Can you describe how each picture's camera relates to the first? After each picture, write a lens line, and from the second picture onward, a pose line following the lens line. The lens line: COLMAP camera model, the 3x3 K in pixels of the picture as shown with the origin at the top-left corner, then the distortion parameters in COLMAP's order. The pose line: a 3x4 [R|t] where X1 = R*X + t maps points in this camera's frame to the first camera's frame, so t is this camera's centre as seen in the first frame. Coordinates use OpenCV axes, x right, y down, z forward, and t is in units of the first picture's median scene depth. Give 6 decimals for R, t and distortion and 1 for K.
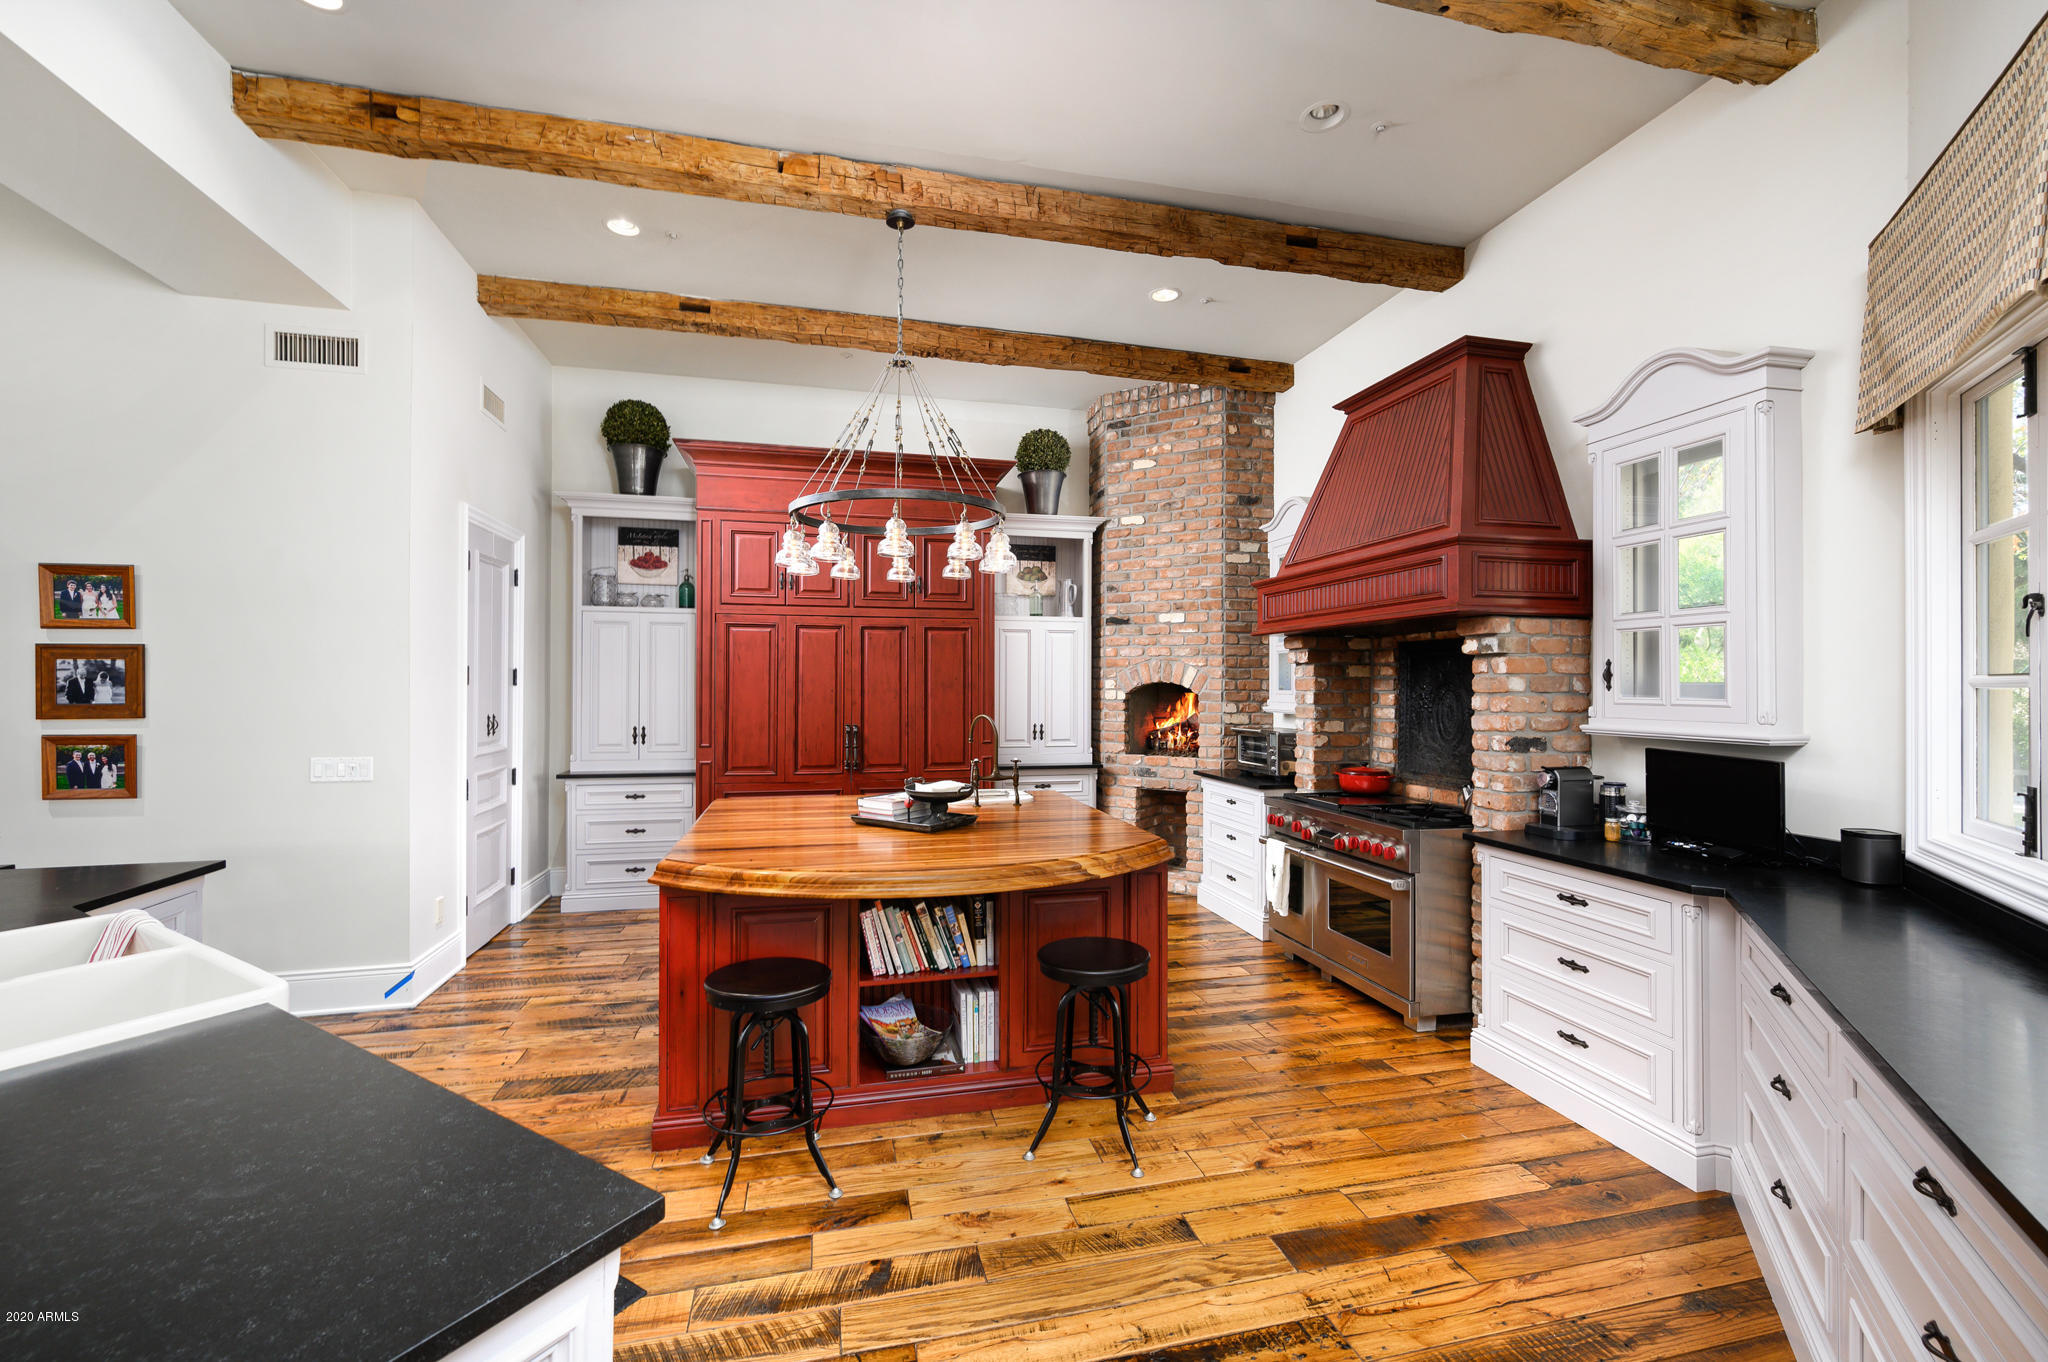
lens RADIAL K [[849.8, 0, 1020.5], [0, 849.8, 680.9], [0, 0, 1]] dist [-0.000637, 0.000035]
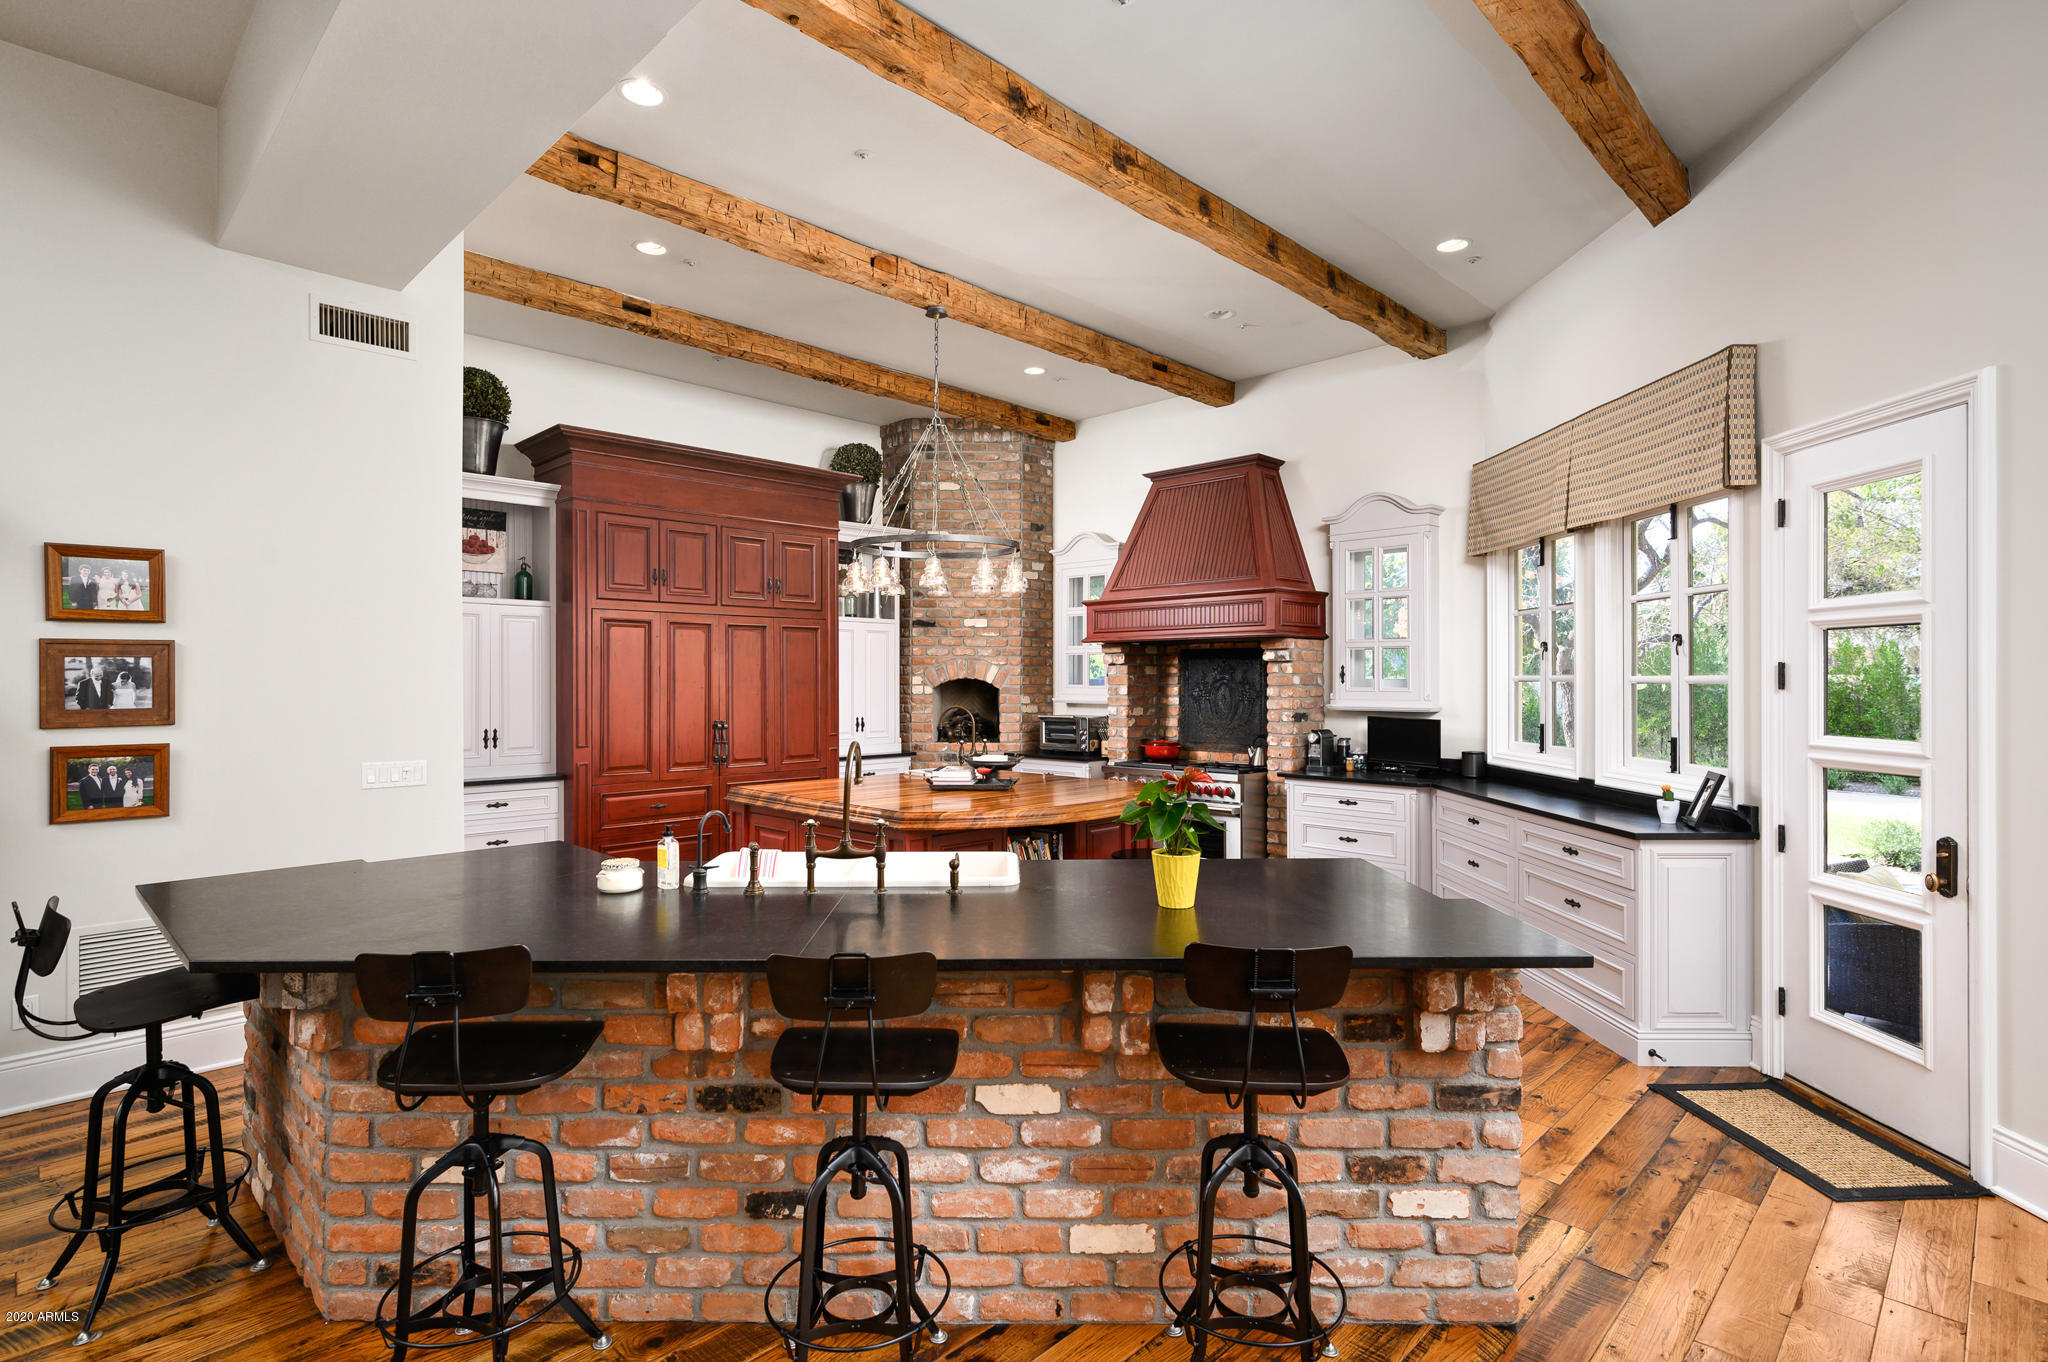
lens RADIAL K [[1012.8, 0, 1019.6], [0, 1012.8, 680.4], [0, 0, 1]] dist [0.001173, -0.000350]
pose [[0.851538, -0.004148, 0.524277, -0.630493], [0.000933, 0.999979, 0.006396, -0.005851], [-0.524292, -0.004957, 0.851524, -0.263228]]
